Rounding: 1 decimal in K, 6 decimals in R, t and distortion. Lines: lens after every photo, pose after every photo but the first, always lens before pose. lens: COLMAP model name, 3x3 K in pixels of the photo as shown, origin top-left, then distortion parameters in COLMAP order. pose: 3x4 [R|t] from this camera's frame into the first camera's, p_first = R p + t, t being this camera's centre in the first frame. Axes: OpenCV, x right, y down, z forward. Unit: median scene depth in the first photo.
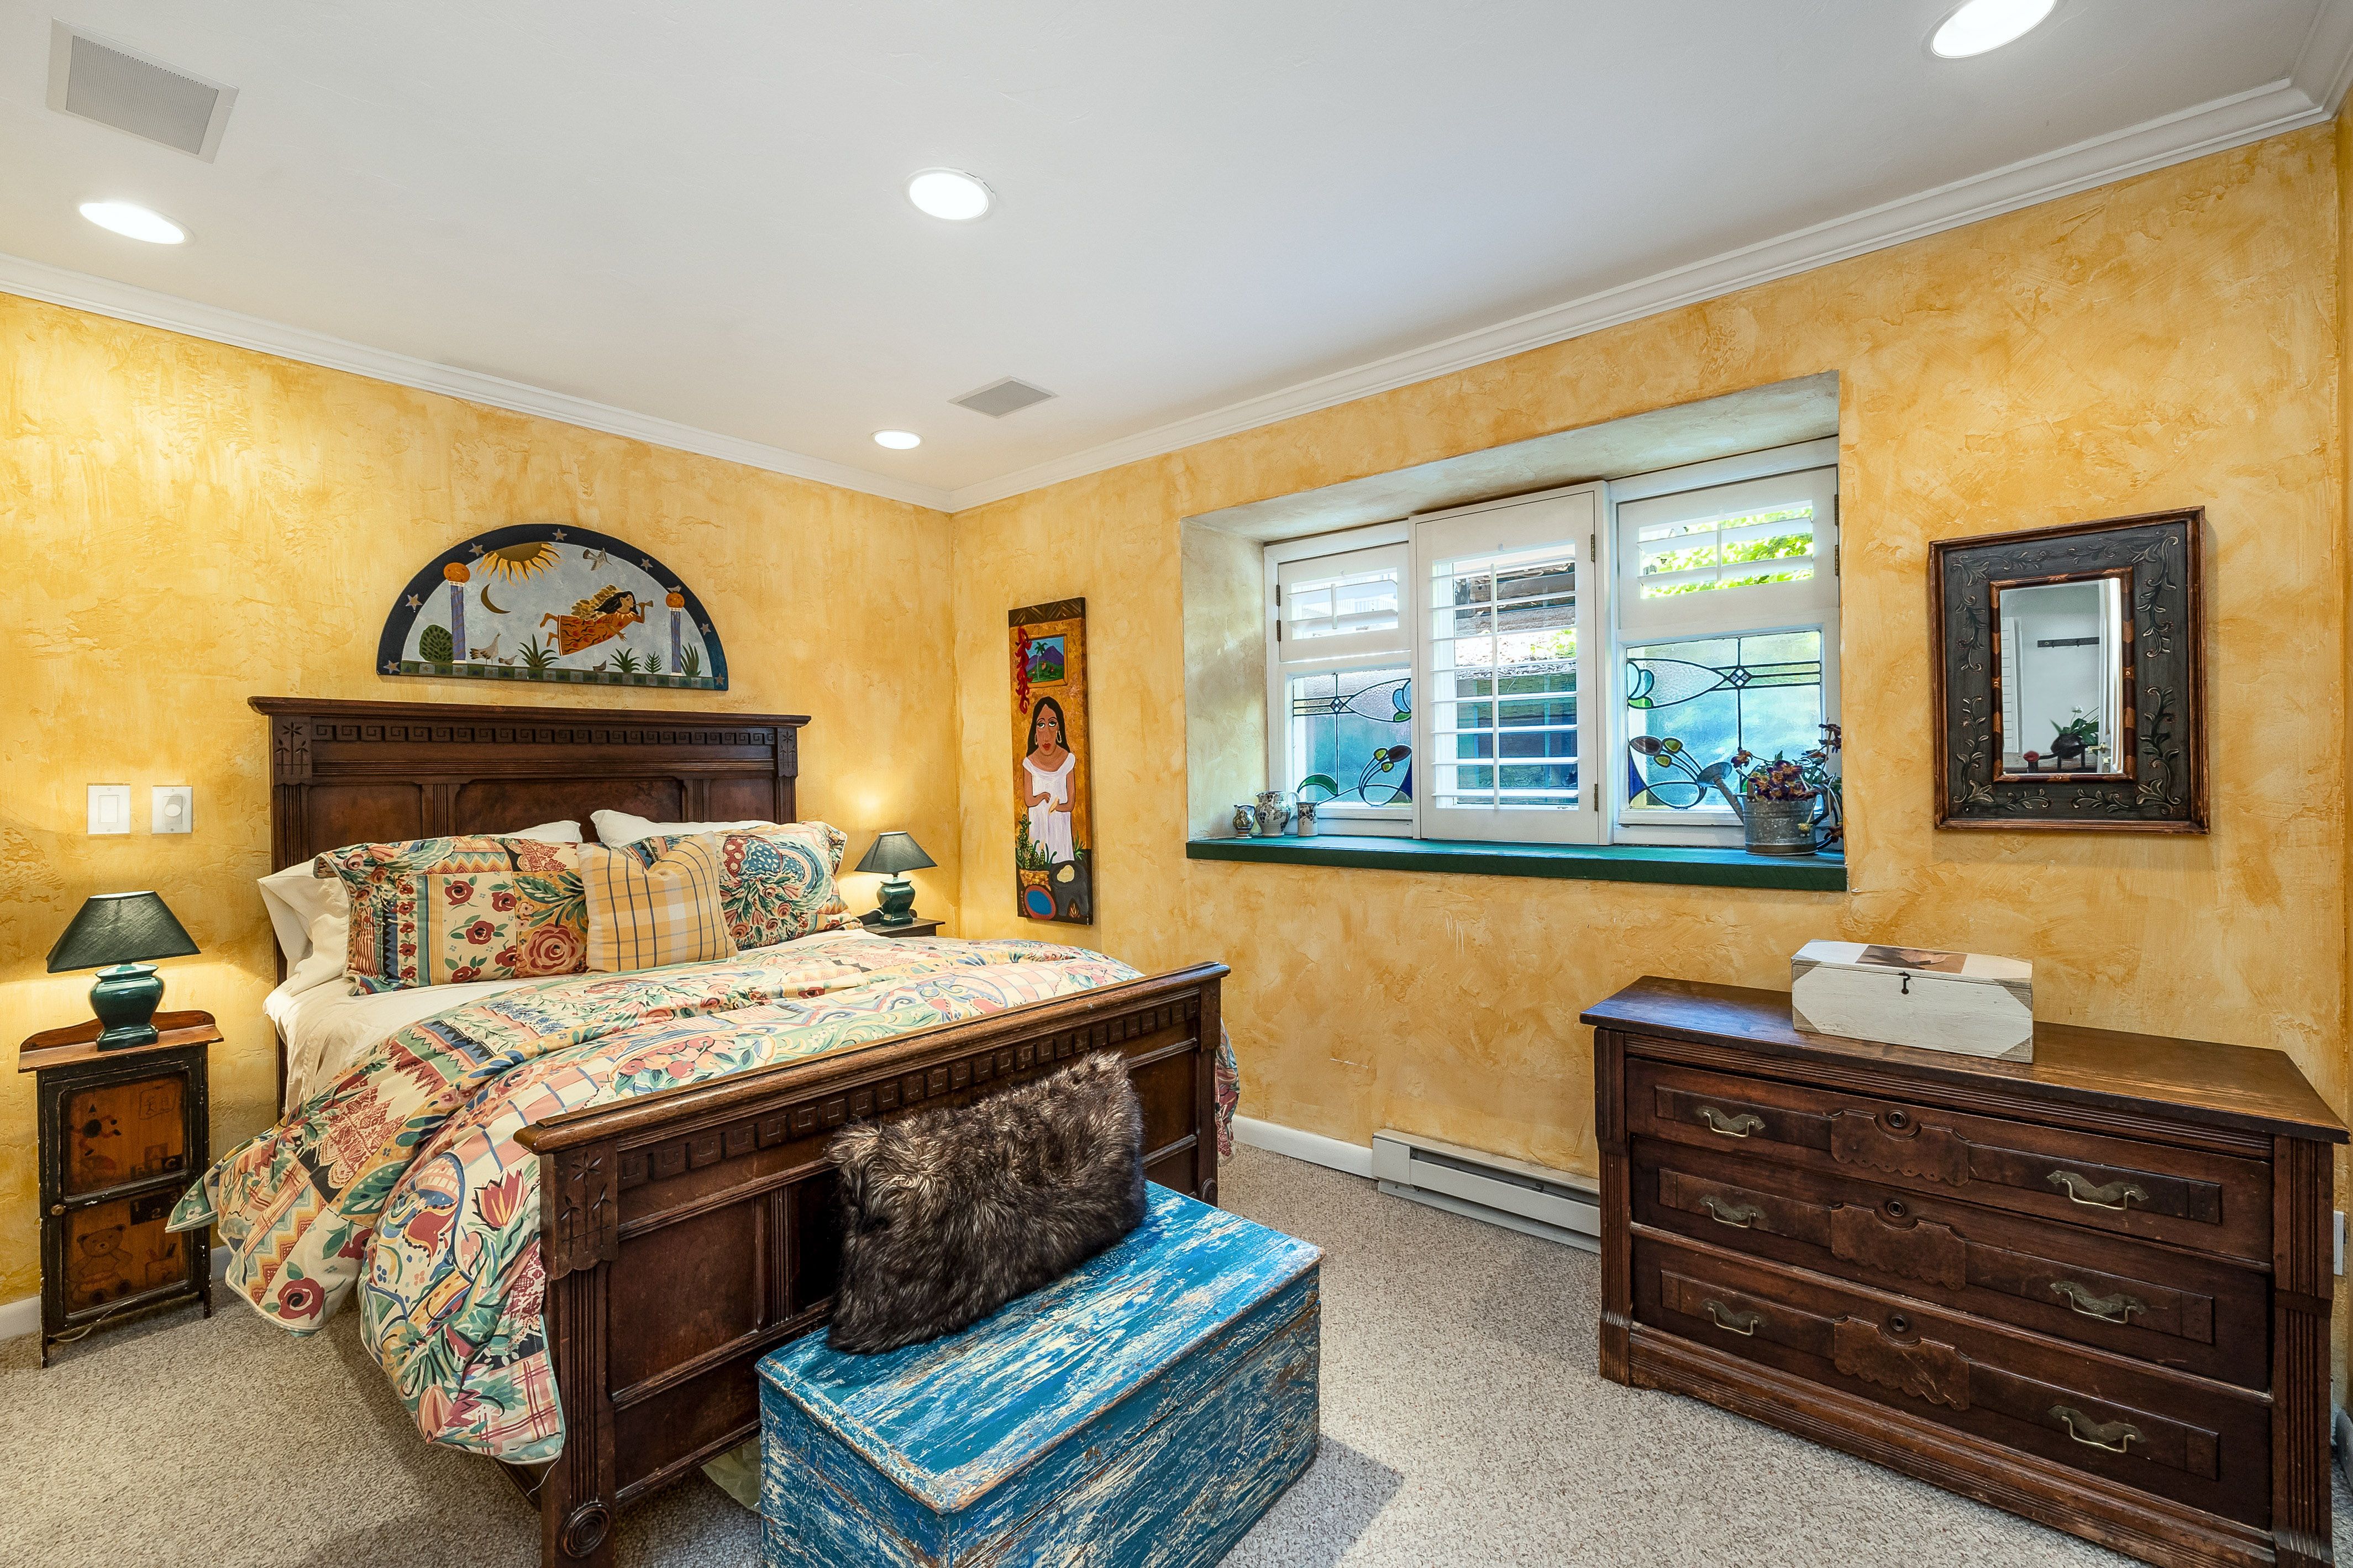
lens RADIAL K [[988.9, 0, 1173.9], [0, 988.9, 778.9], [0, 0, 1]] dist [-0.000070, -0.000034]
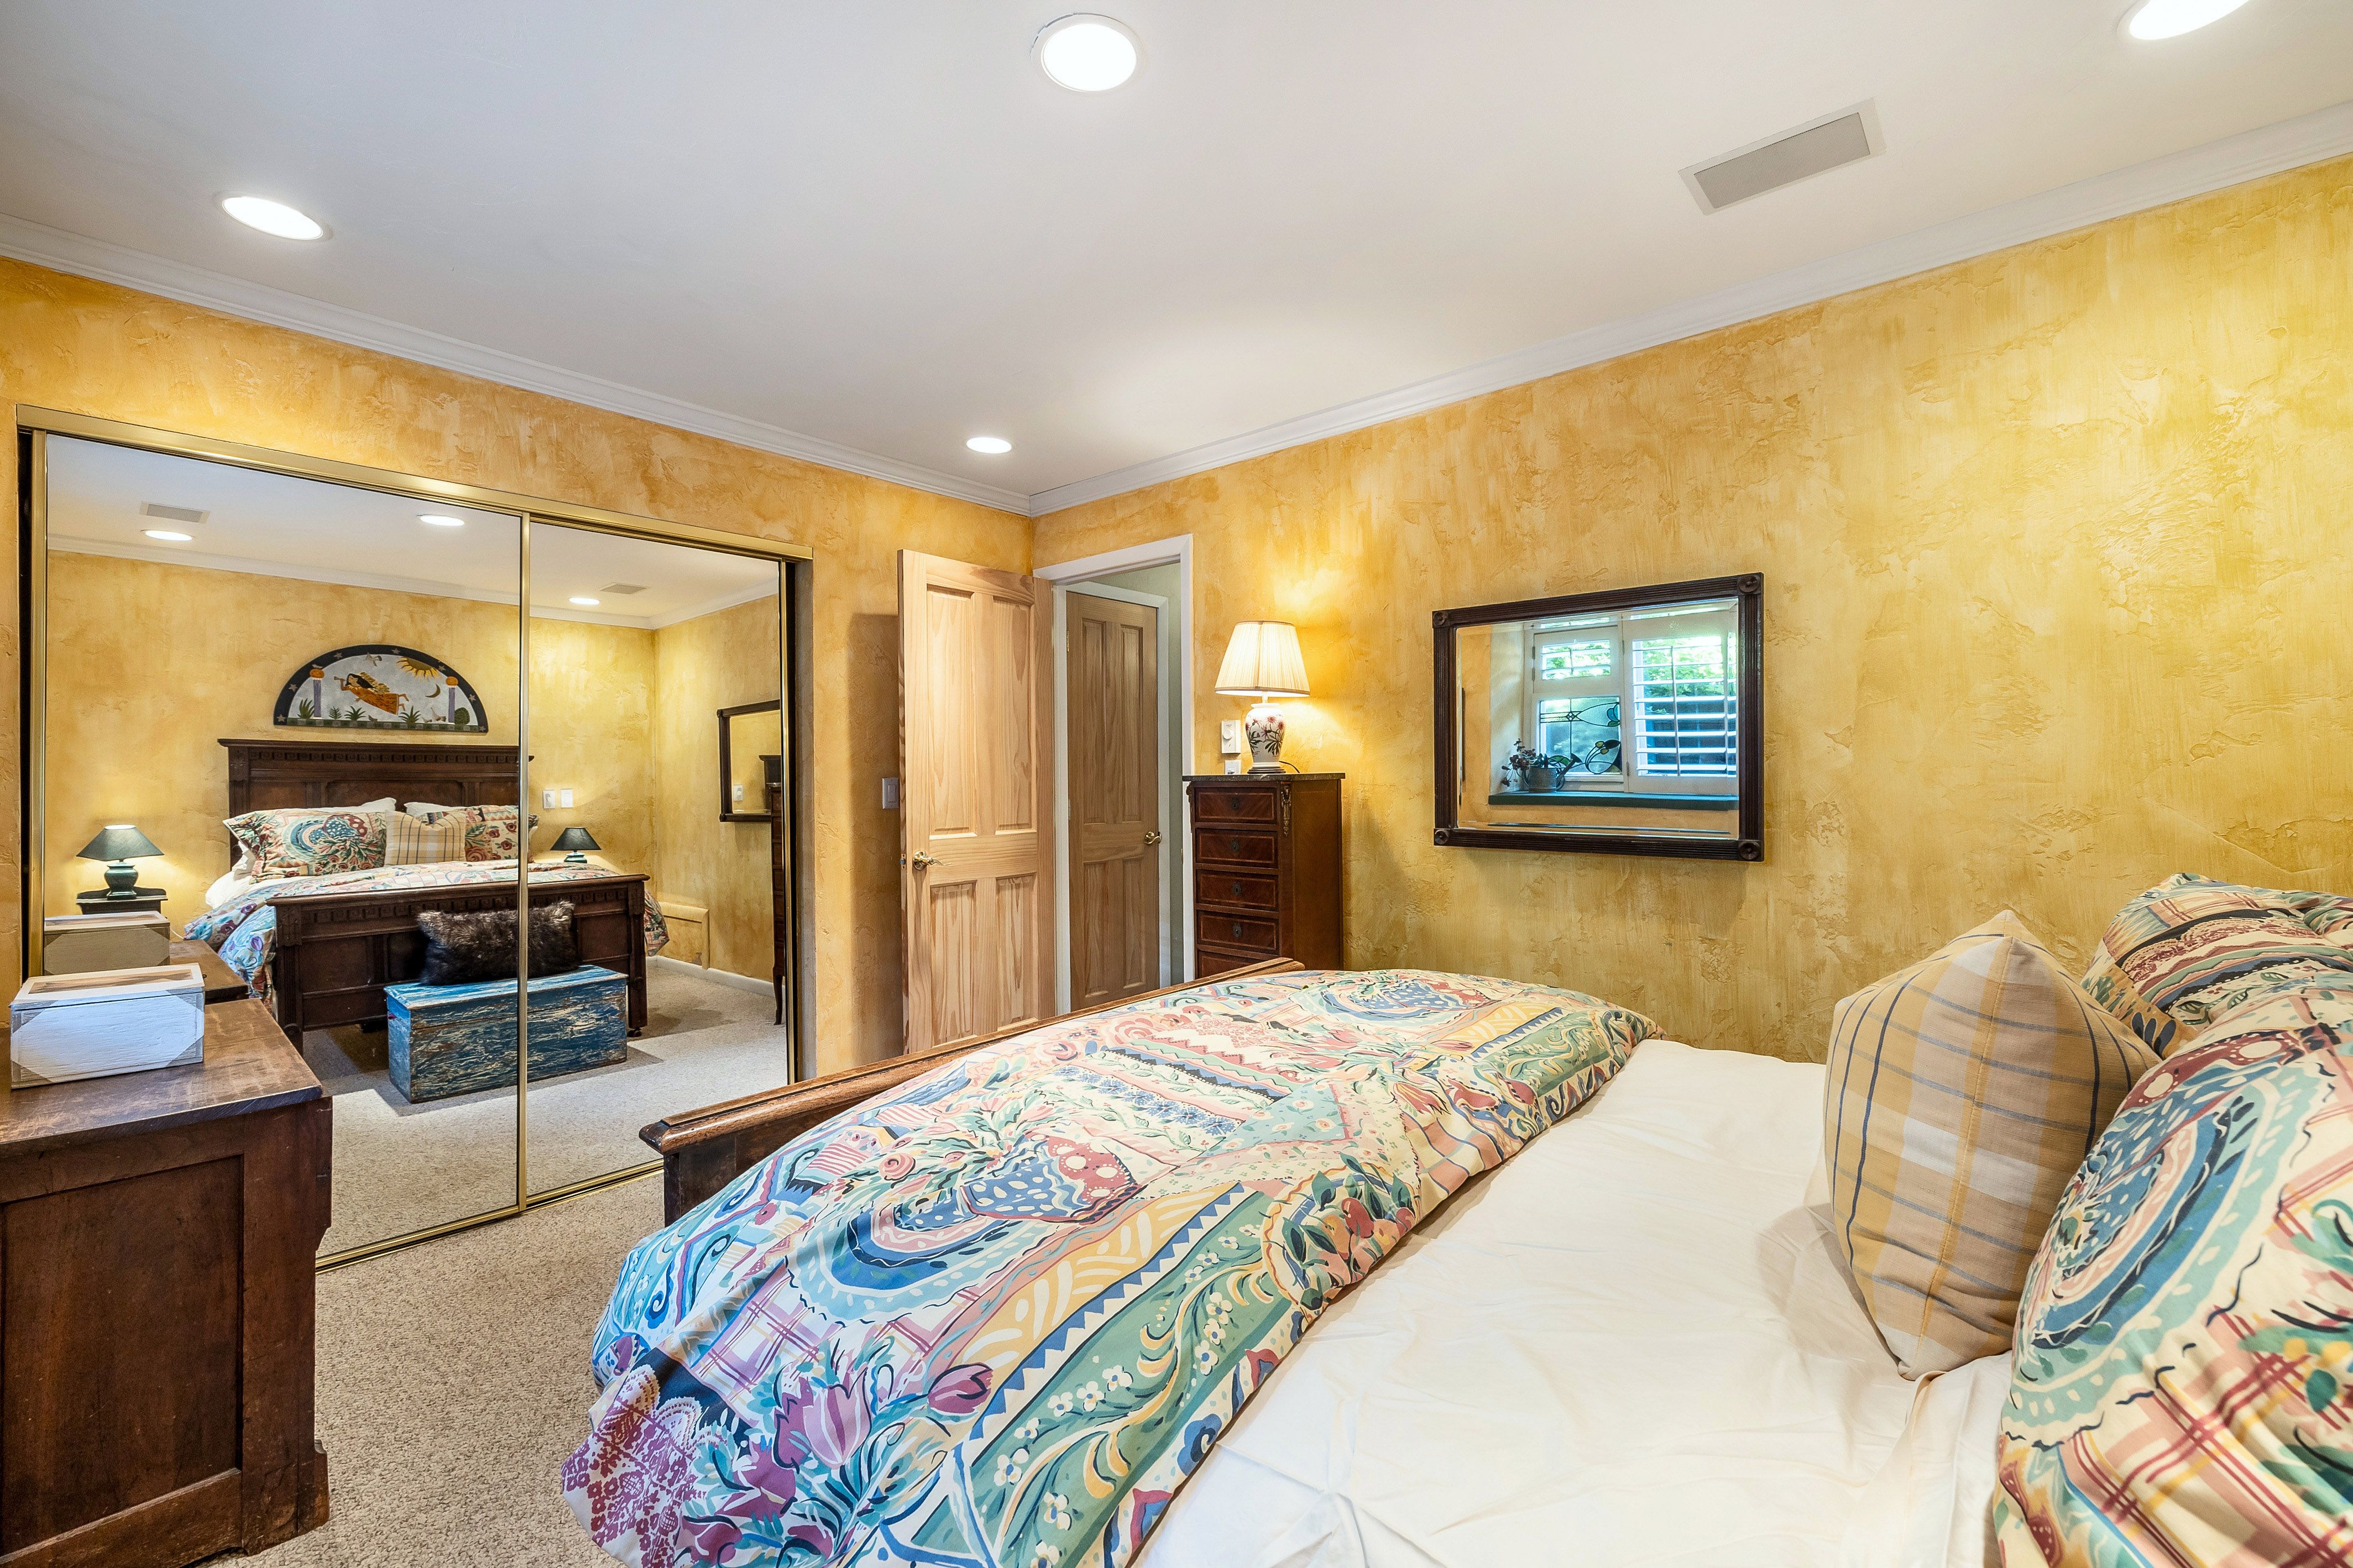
lens RADIAL K [[994.7, 0, 1176.5], [0, 994.7, 784.0], [0, 0, 1]] dist [0.000841, 0.000448]
pose [[-0.999444, 0.020365, 0.026387, -0.207068], [0.020738, 0.999688, 0.013953, -0.003746], [-0.026094, 0.014493, -0.999554, 1.213355]]
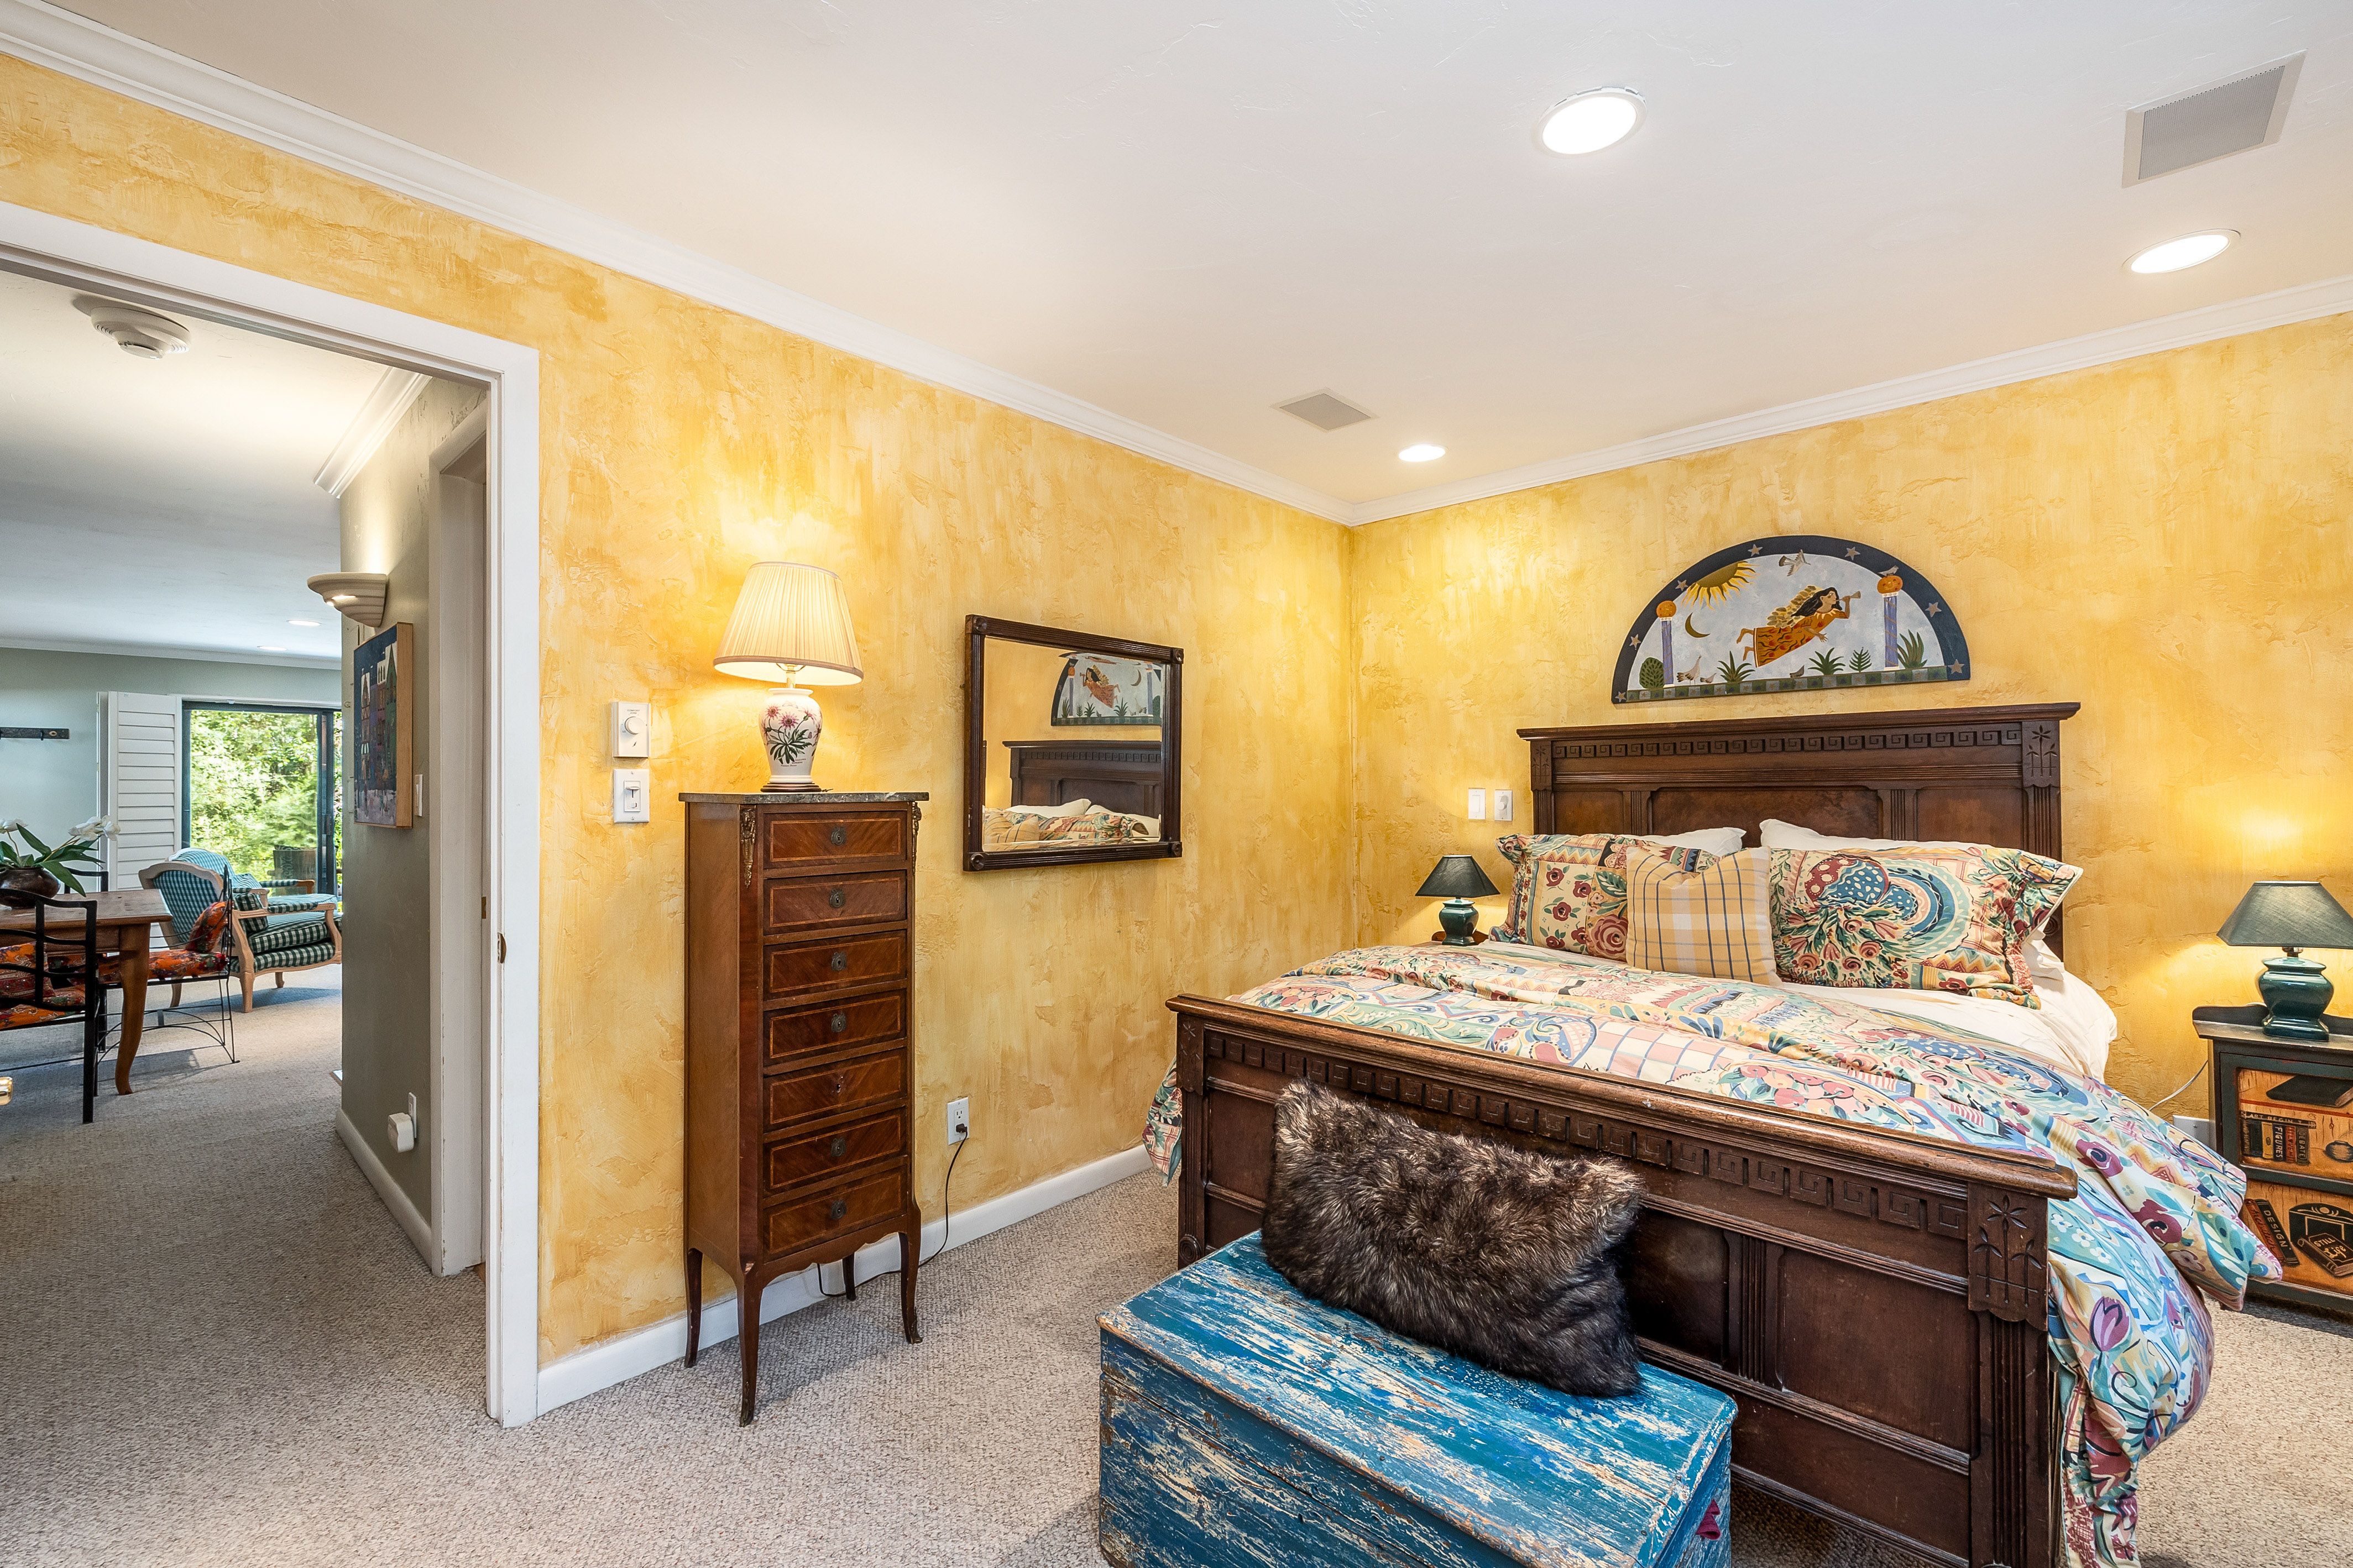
lens RADIAL K [[990.6, 0, 1172.8], [0, 990.6, 788.6], [0, 0, 1]] dist [-0.000054, 0.000764]
pose [[-0.044892, 0.011864, -0.998921, 0.442449], [-0.002574, 0.999925, 0.011991, -0.009658], [0.998989, 0.003110, -0.044858, 0.447697]]
